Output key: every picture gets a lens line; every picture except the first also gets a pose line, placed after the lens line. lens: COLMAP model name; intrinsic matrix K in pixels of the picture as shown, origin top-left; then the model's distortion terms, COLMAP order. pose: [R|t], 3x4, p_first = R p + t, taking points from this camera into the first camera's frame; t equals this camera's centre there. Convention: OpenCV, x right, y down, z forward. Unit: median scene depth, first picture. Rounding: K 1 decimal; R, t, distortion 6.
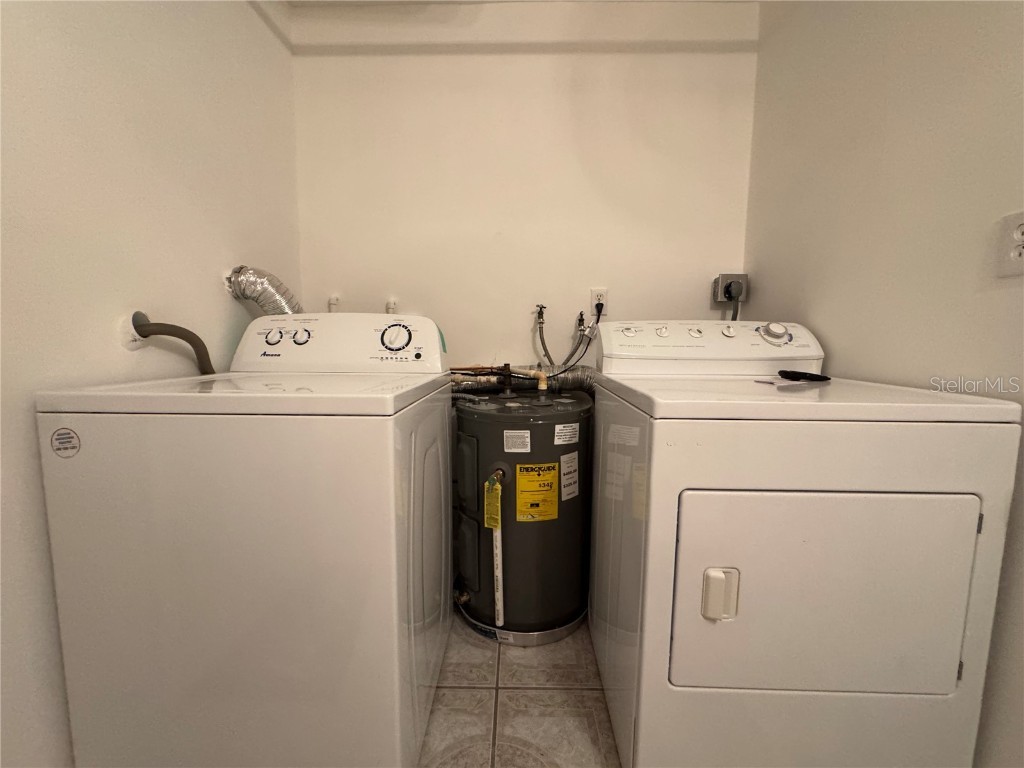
lens RADIAL K [[410.1, 0, 513.7], [0, 410.1, 384.2], [0, 0, 1]] dist [0.003261, -0.001462]
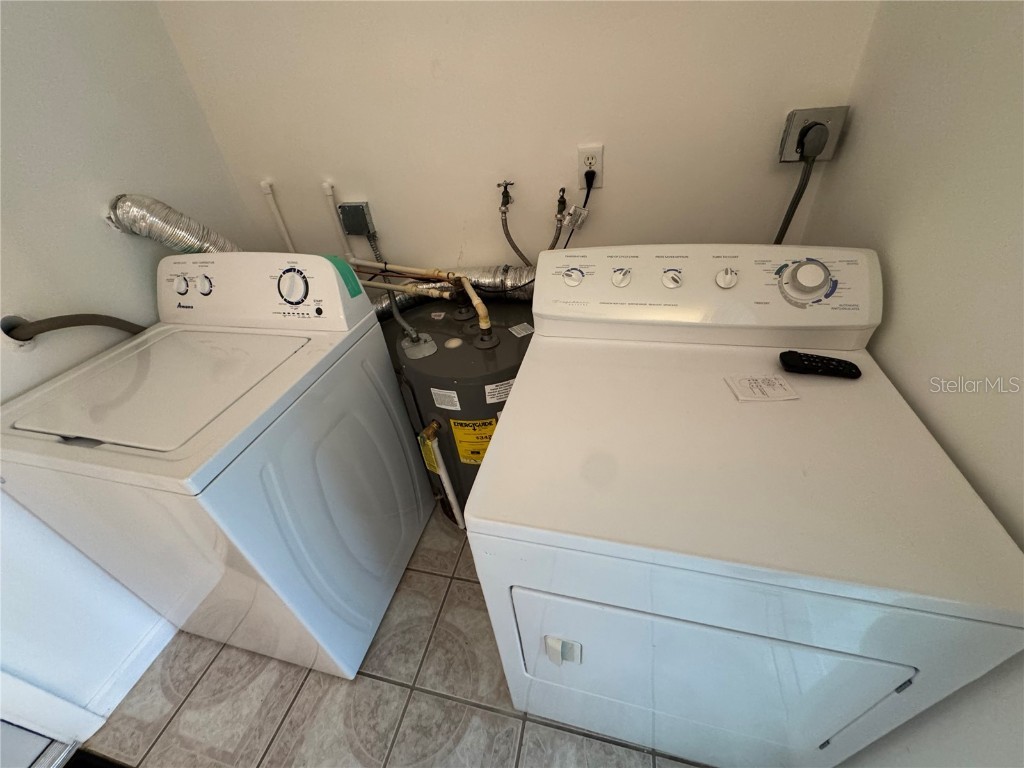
lens RADIAL K [[410.1, 0, 511.7], [0, 410.1, 383.2], [0, 0, 1]] dist [0.003261, -0.001462]
pose [[0.969574, 0.059356, -0.237495, 0.362949], [0.071453, 0.859295, 0.506466, -0.339735], [0.234140, -0.508025, 0.828908, 0.303435]]
